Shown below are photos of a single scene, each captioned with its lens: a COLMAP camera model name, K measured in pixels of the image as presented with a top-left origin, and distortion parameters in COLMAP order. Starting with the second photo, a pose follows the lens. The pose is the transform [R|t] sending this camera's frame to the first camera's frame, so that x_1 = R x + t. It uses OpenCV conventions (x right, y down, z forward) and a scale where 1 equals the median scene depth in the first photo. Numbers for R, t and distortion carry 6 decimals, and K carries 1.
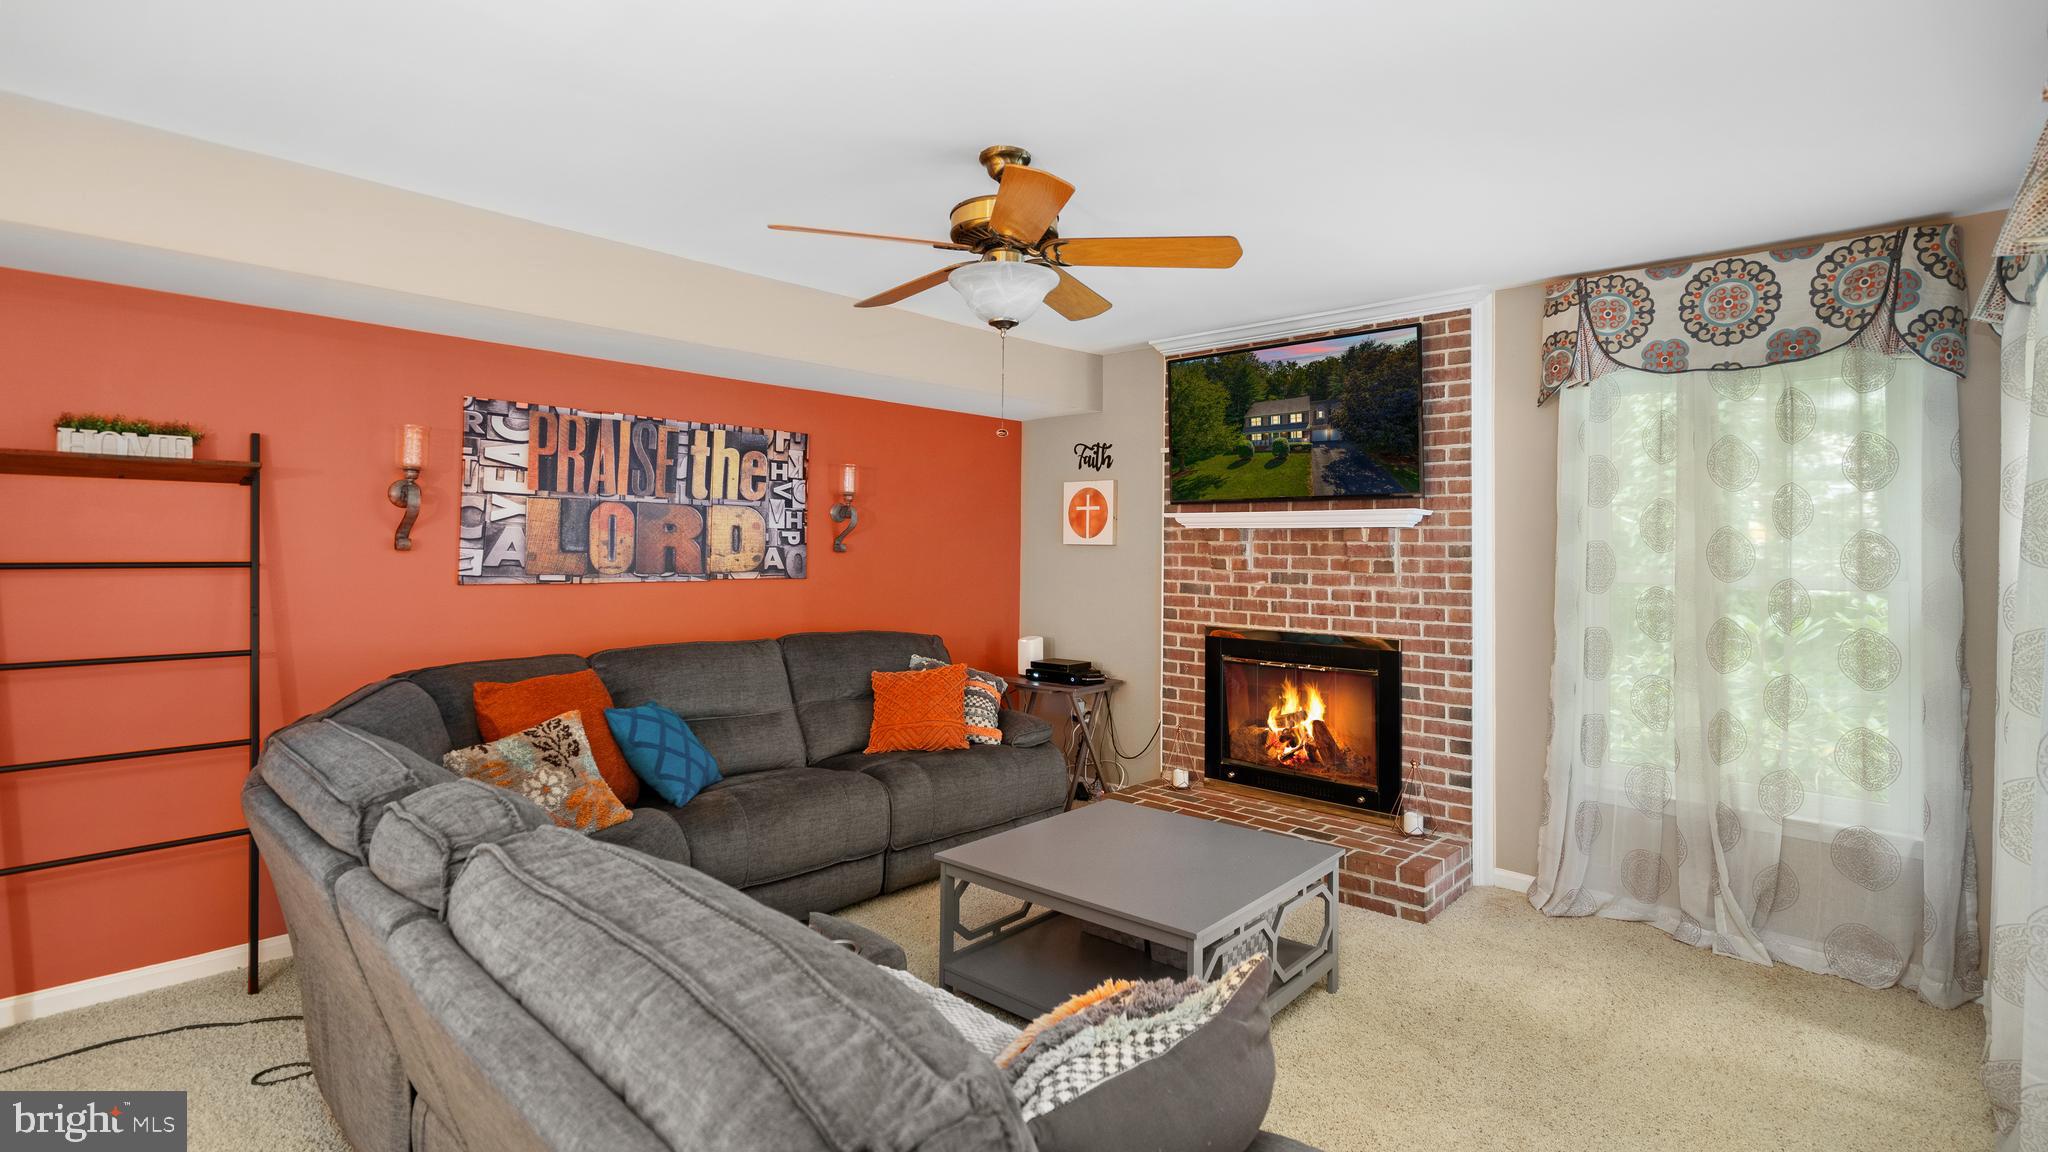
lens RADIAL K [[943.4, 0, 1025.2], [0, 943.4, 562.8], [0, 0, 1]] dist [-0.003229, -0.000128]
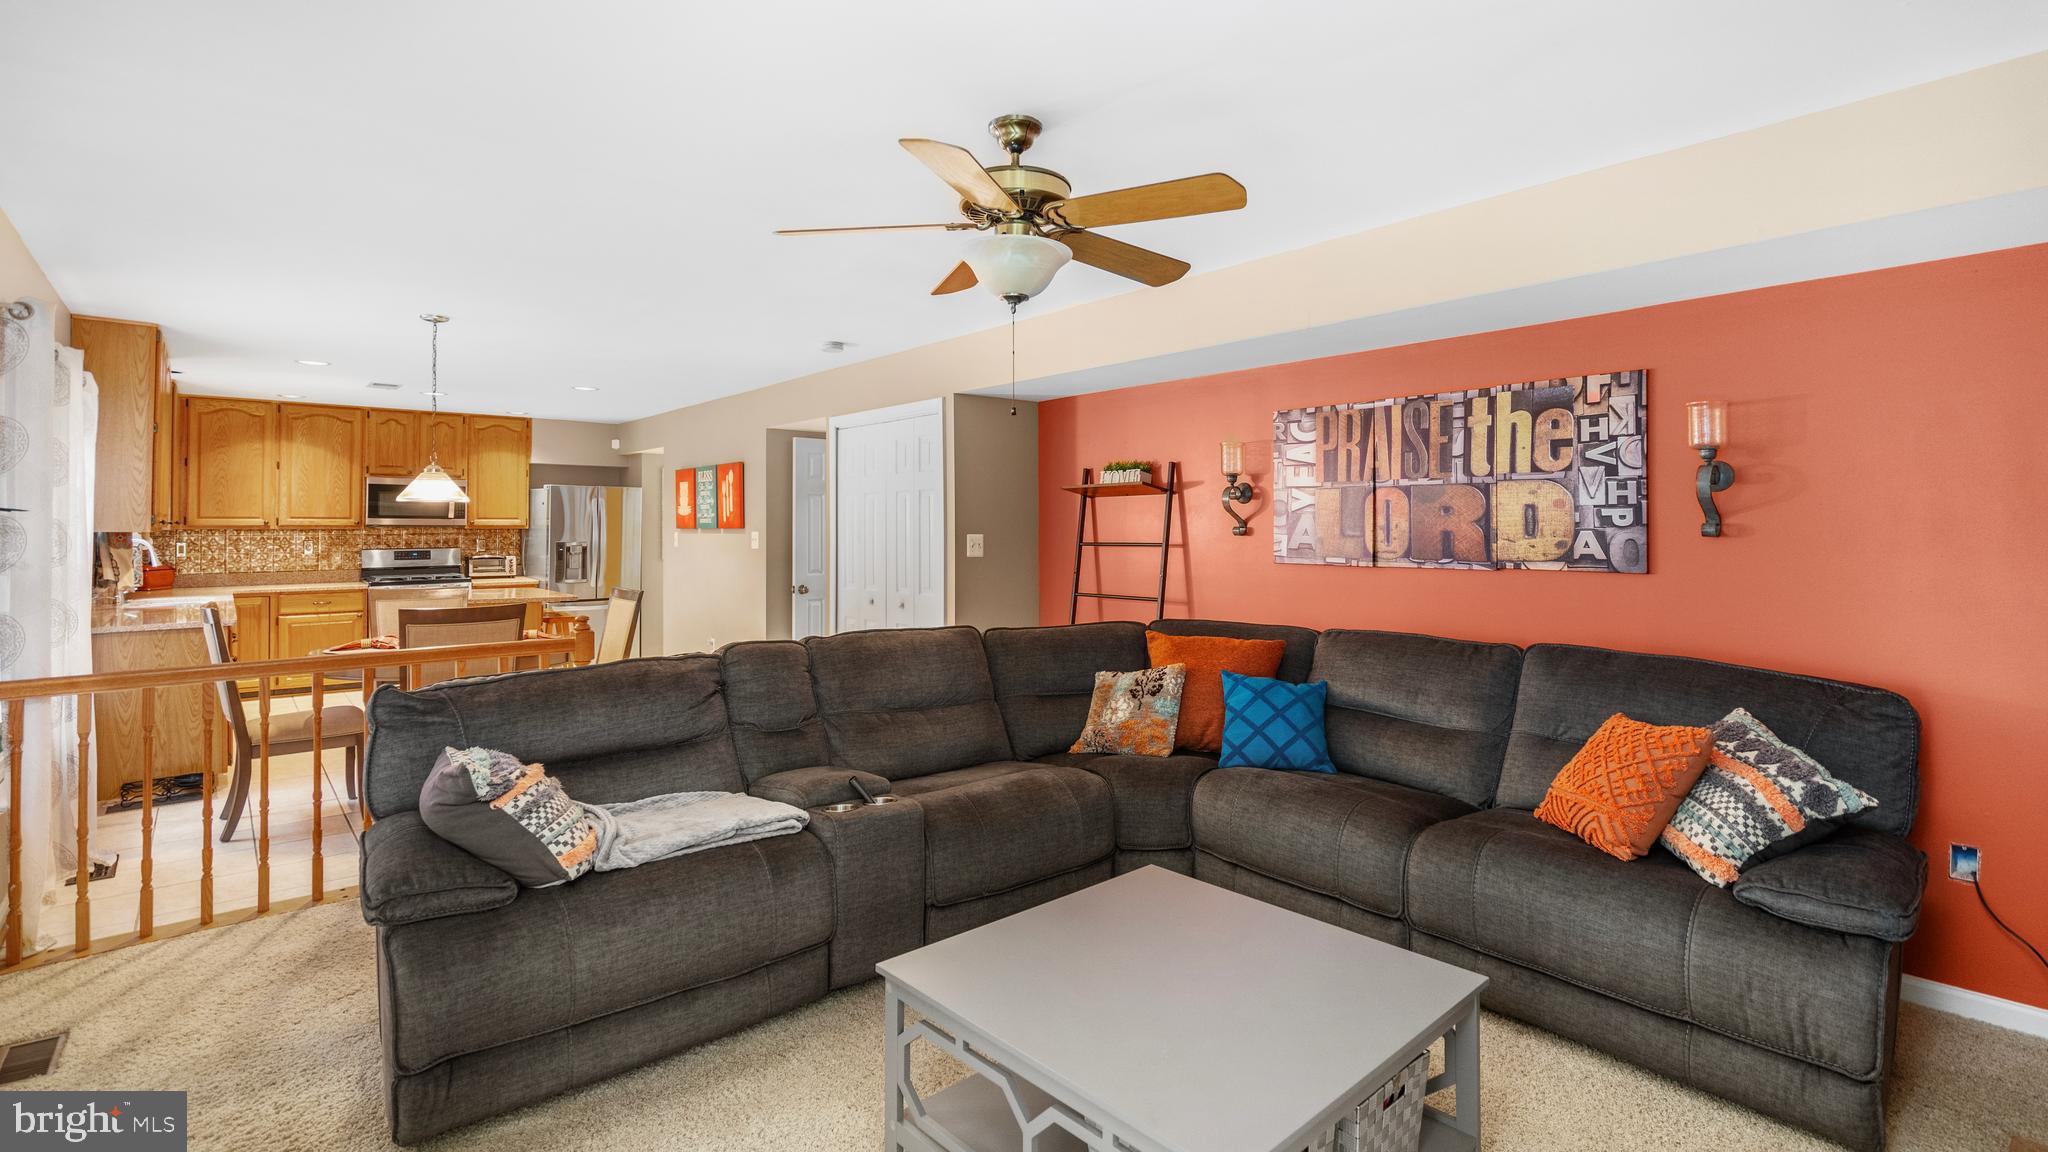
lens RADIAL K [[943.4, 0, 1025.6], [0, 943.4, 555.1], [0, 0, 1]] dist [-0.003229, -0.000128]
pose [[-0.096795, 0.015956, -0.995176, 0.568608], [-0.013760, 0.999754, 0.017368, -0.003759], [0.995209, 0.015374, -0.096551, 0.667399]]
